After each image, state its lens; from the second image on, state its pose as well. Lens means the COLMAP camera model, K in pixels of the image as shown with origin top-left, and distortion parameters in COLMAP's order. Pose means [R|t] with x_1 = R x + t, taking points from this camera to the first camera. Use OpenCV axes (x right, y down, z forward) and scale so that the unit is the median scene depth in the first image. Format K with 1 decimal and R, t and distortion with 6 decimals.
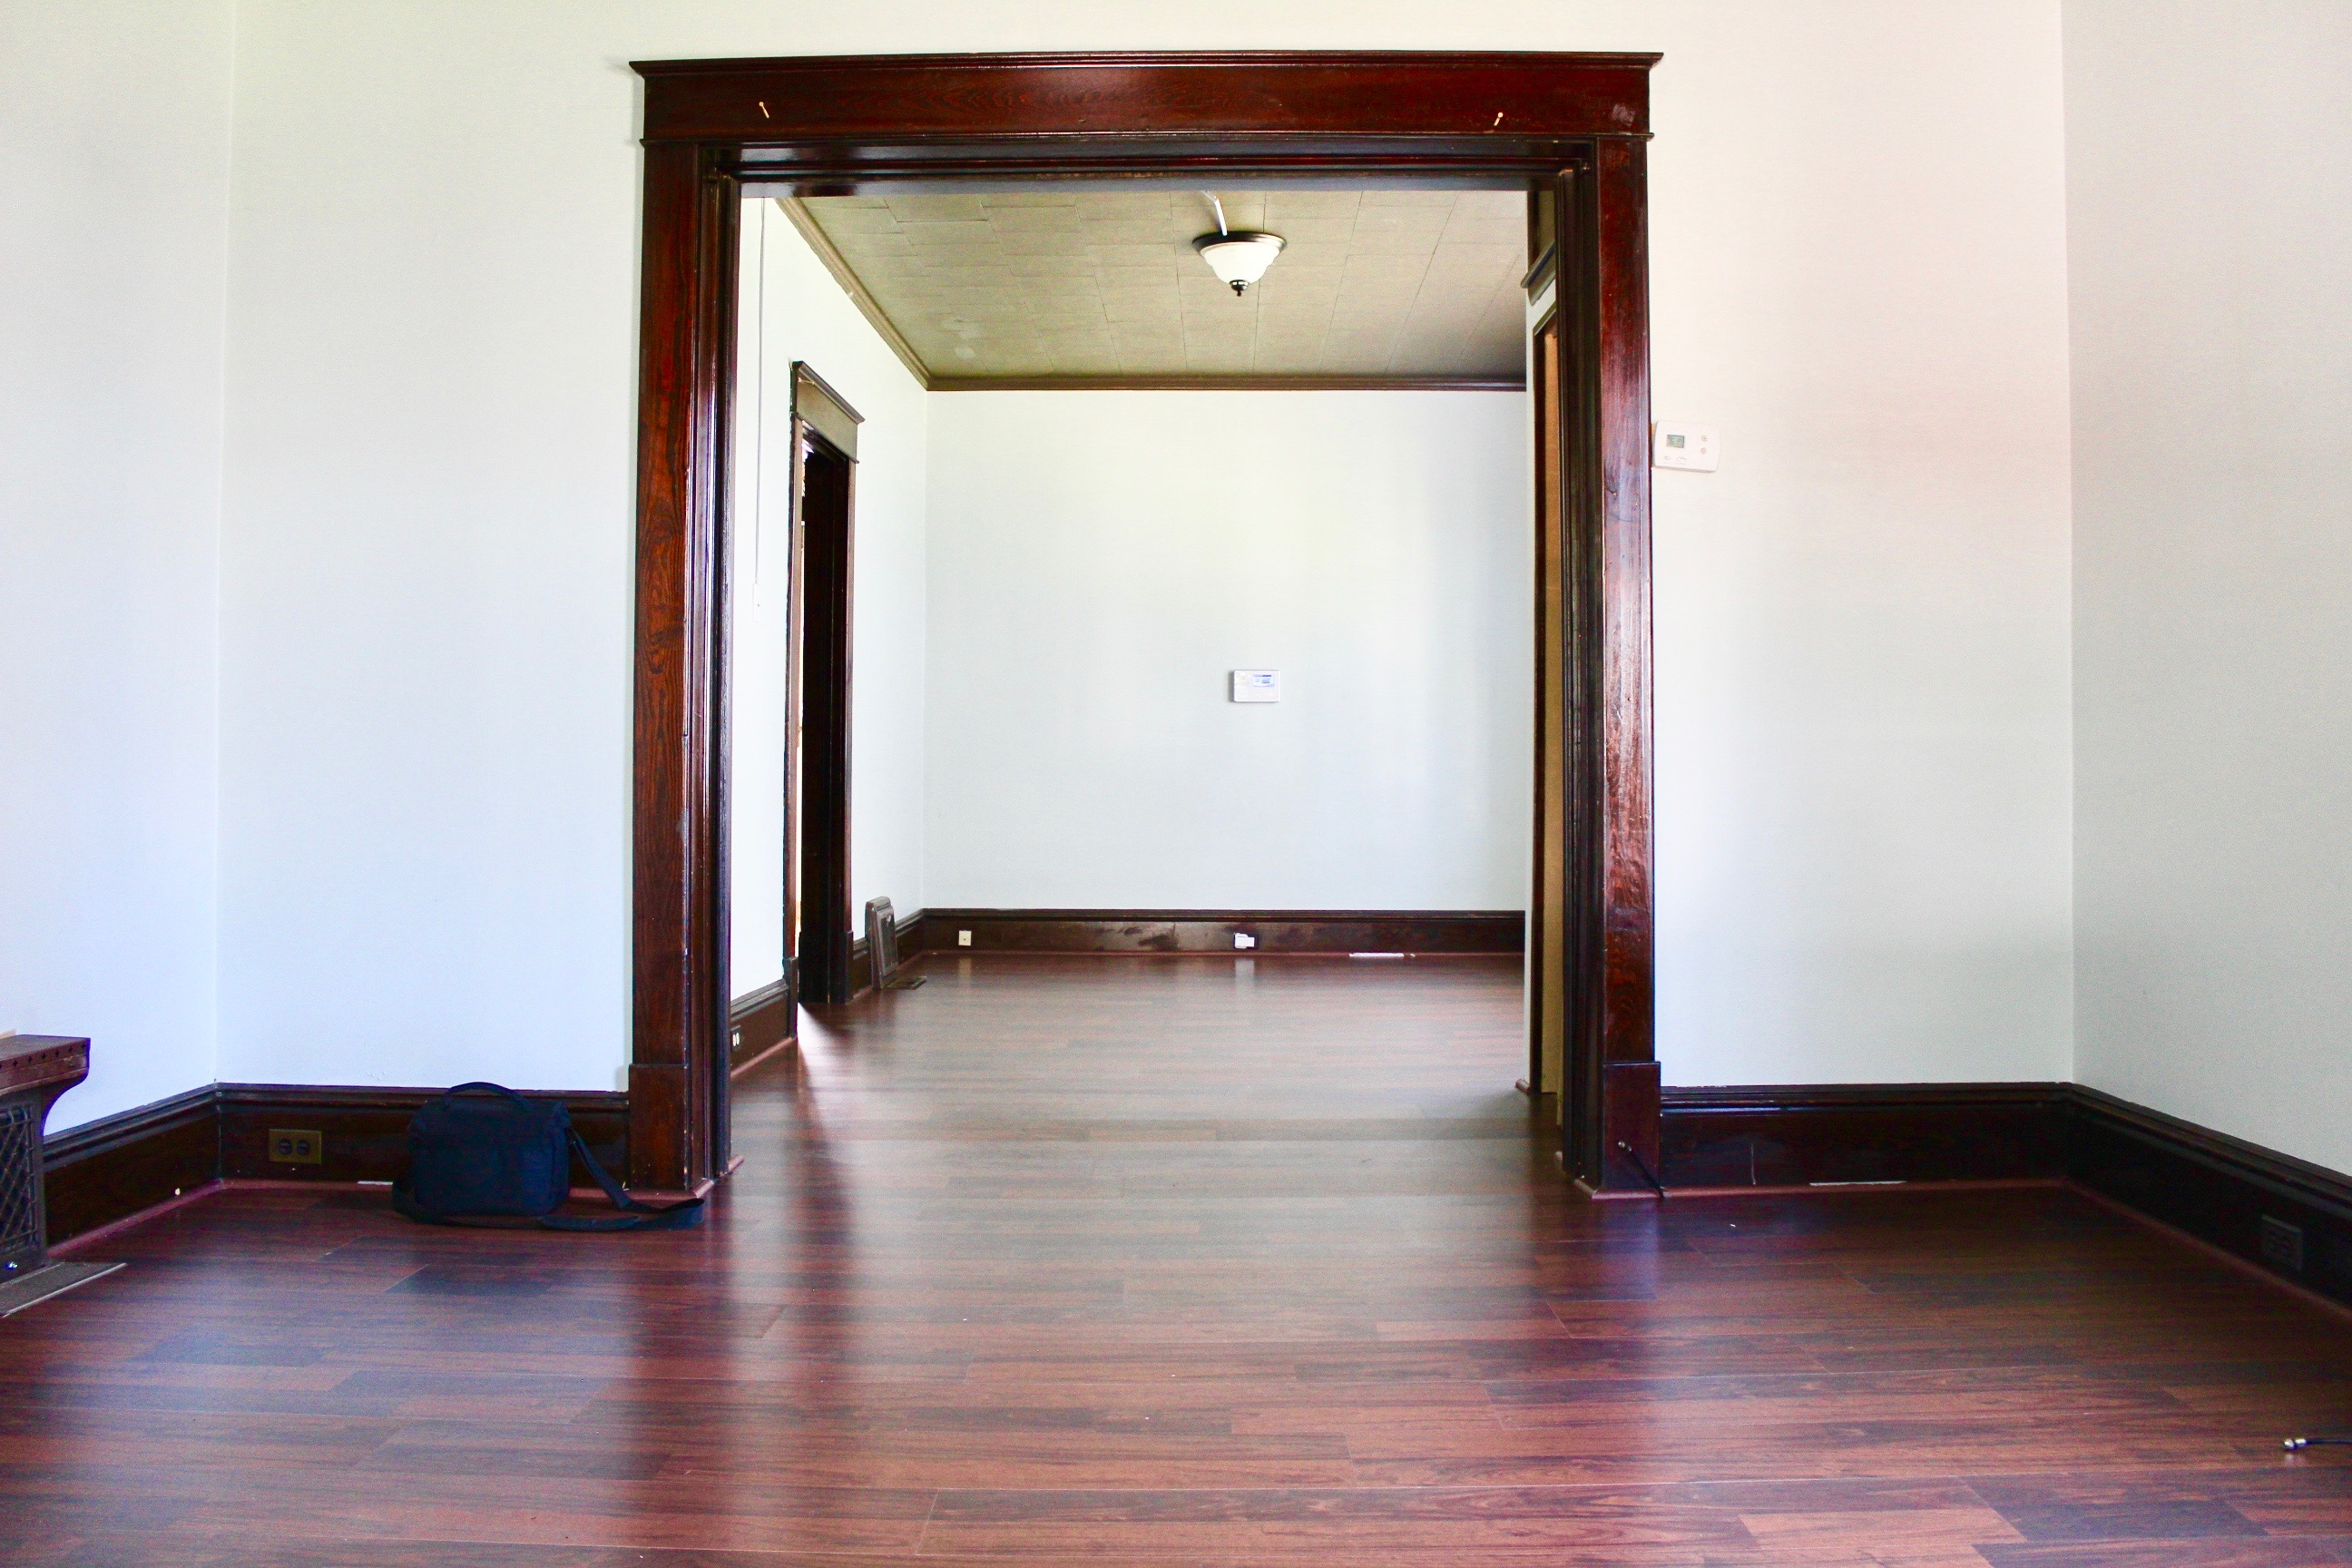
lens RADIAL K [[1954.9, 0, 1171.7], [0, 1954.9, 776.8], [0, 0, 1]] dist [-0.147829, 0.104196]
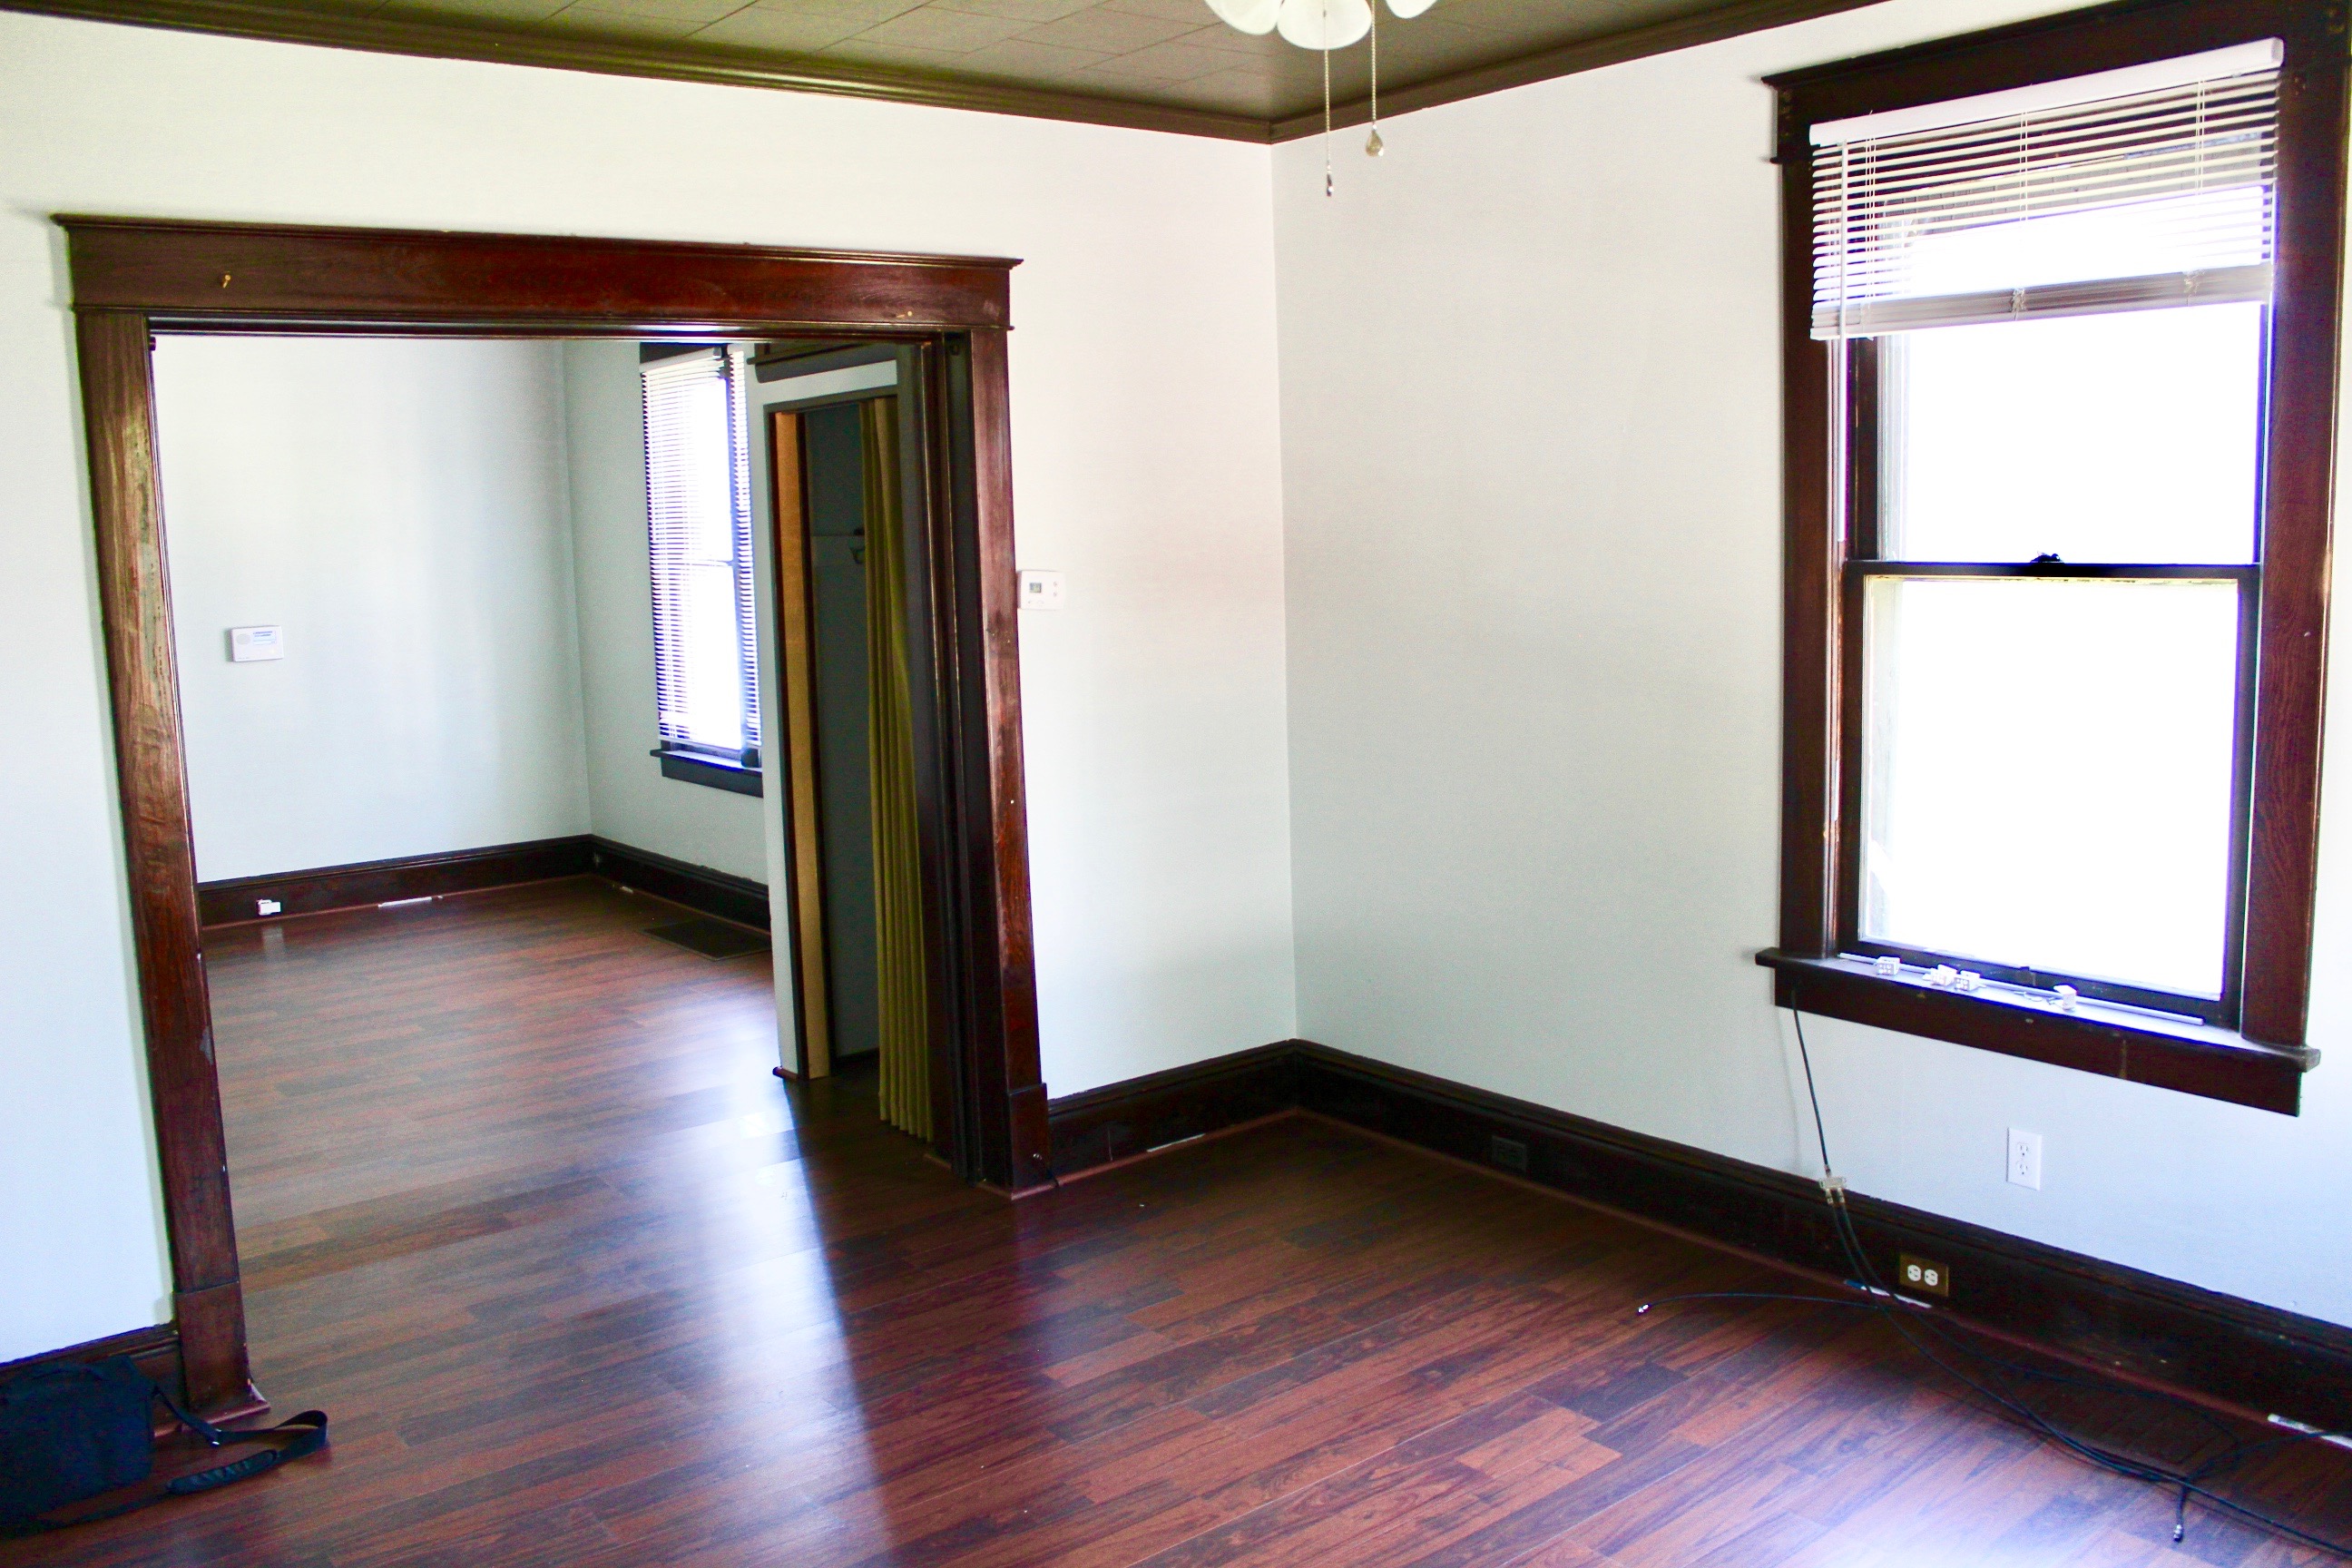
lens RADIAL K [[1954.9, 0, 1196.5], [0, 1954.9, 786.8], [0, 0, 1]] dist [-0.147829, 0.104196]
pose [[0.772767, -0.110812, 0.624942, -0.444678], [0.029379, 0.989831, 0.139183, -0.217794], [-0.634009, -0.089196, 0.768164, -0.023652]]
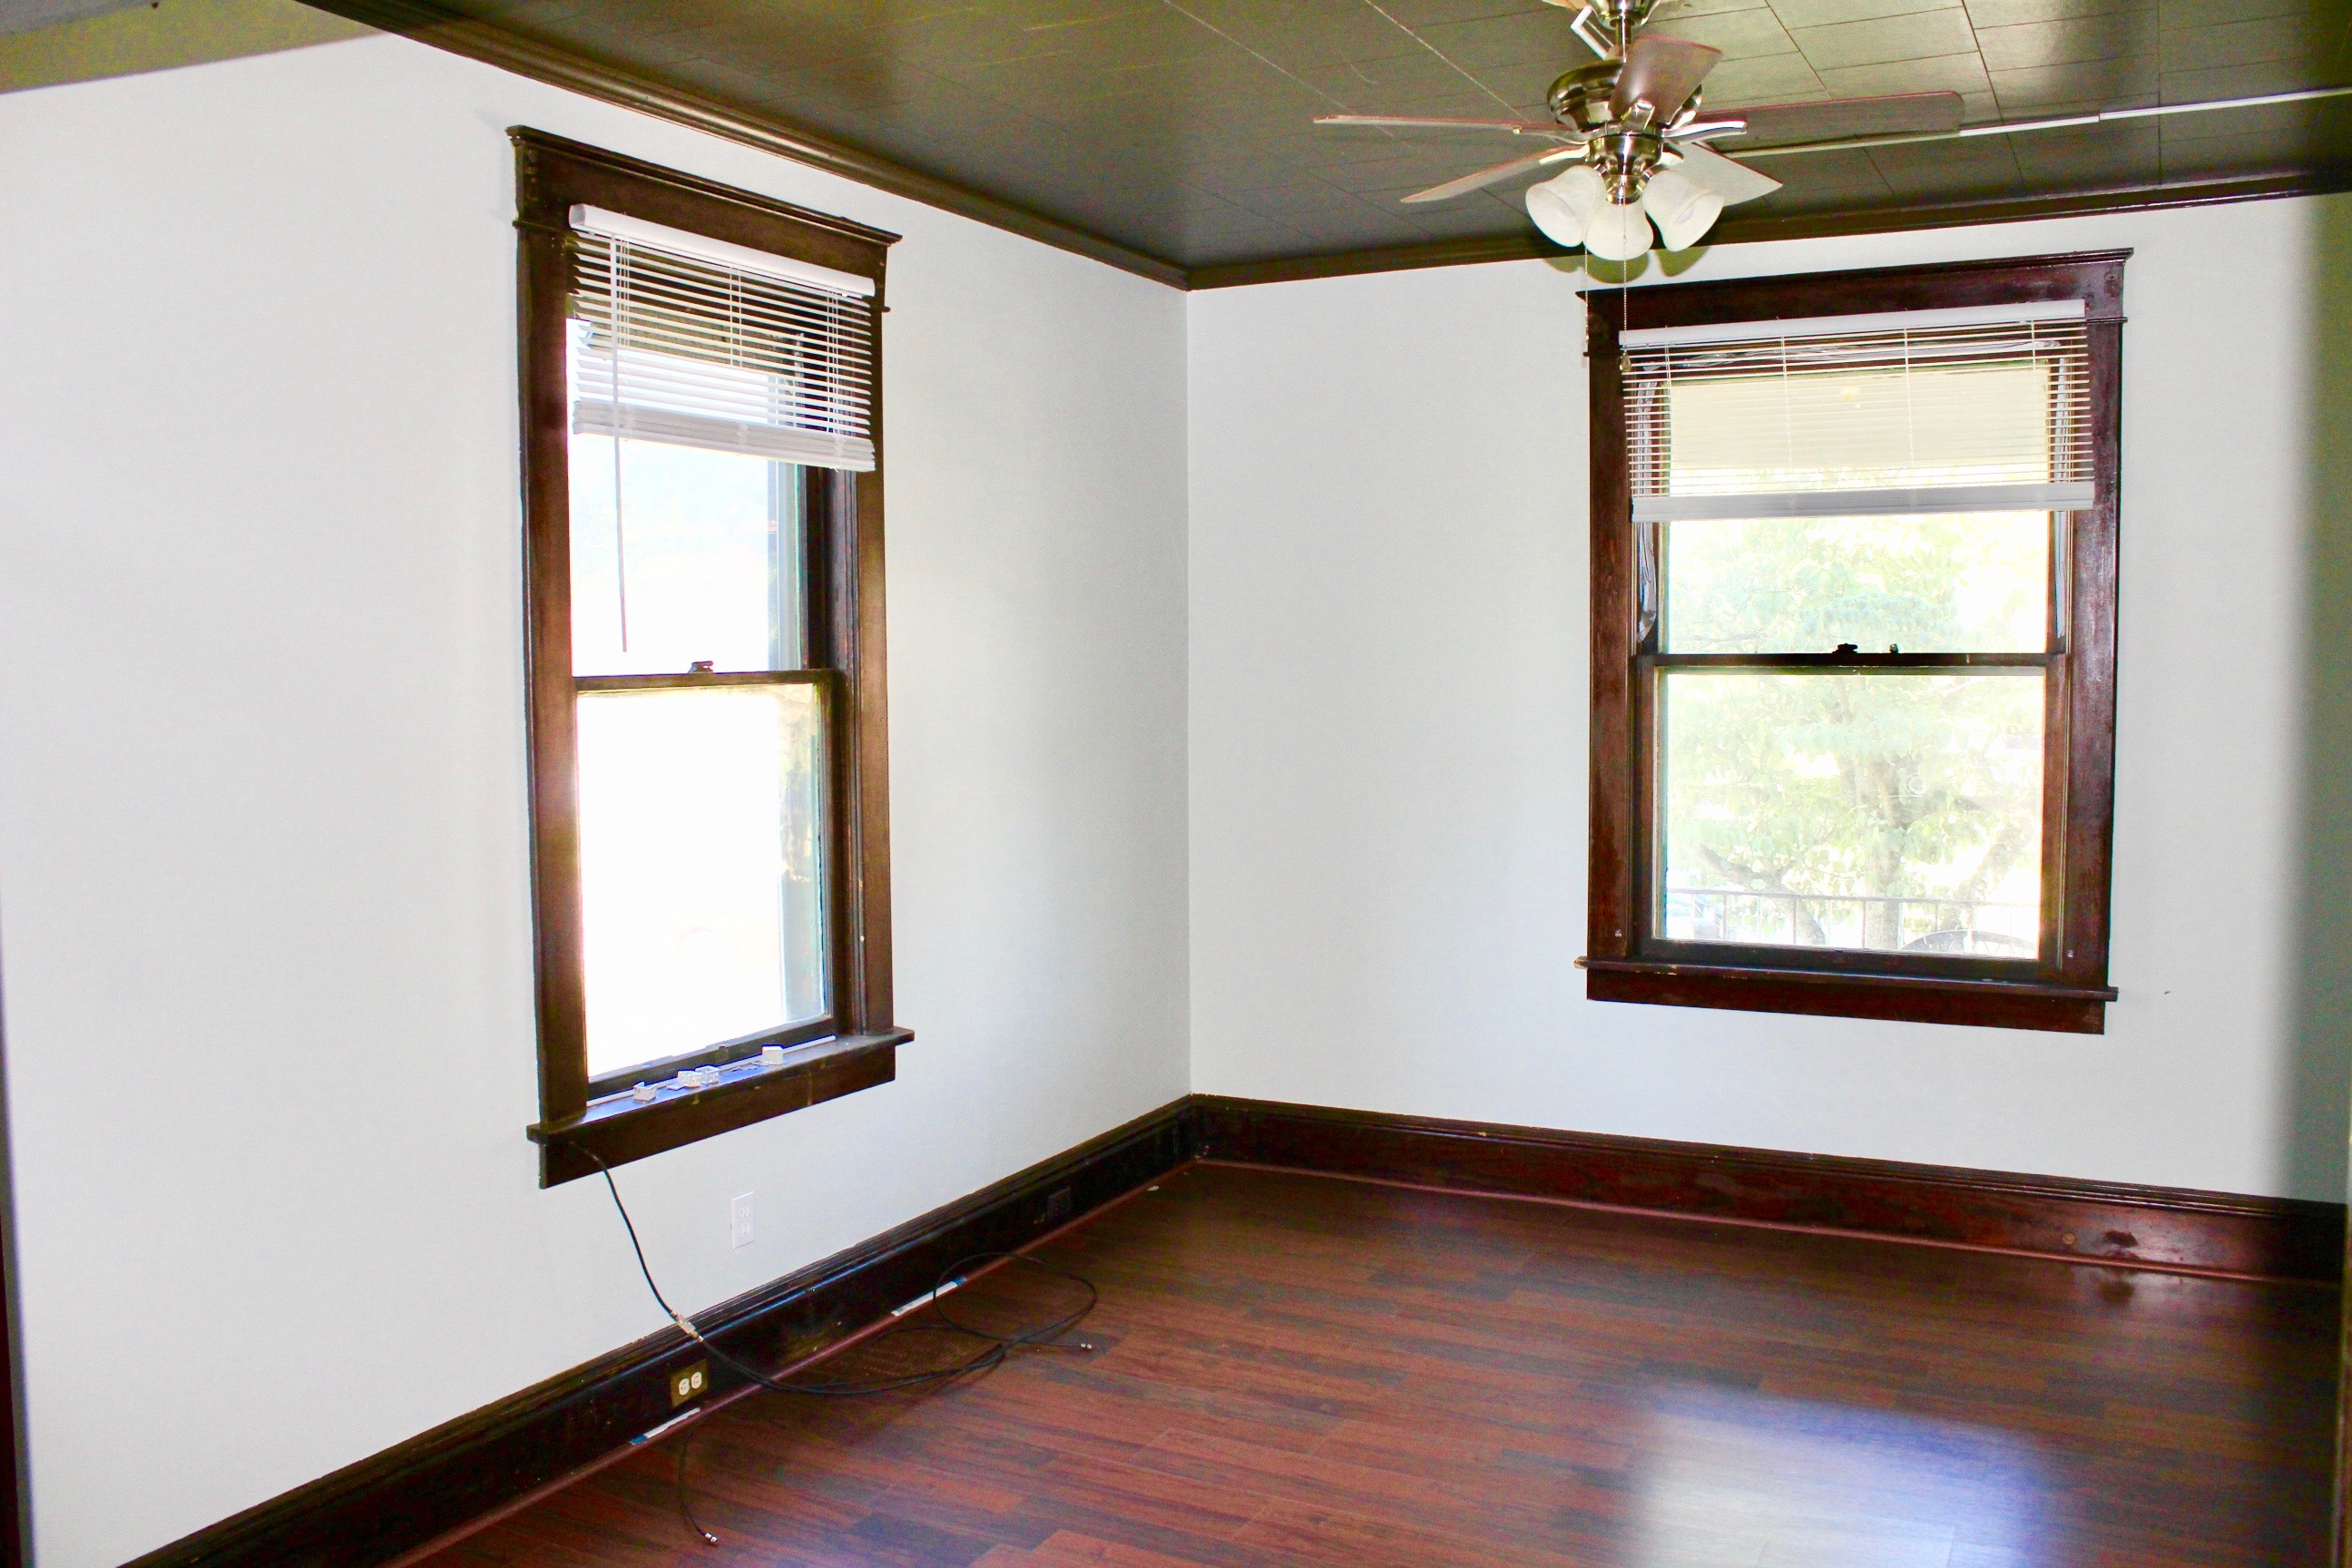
lens RADIAL K [[1954.9, 0, 1189.0], [0, 1954.9, 796.1], [0, 0, 1]] dist [-0.147829, 0.104196]
pose [[-0.889531, -0.041966, 0.454943, -0.228234], [-0.003139, 0.996310, 0.085766, -0.207992], [-0.456863, 0.074864, -0.886381, 1.248864]]
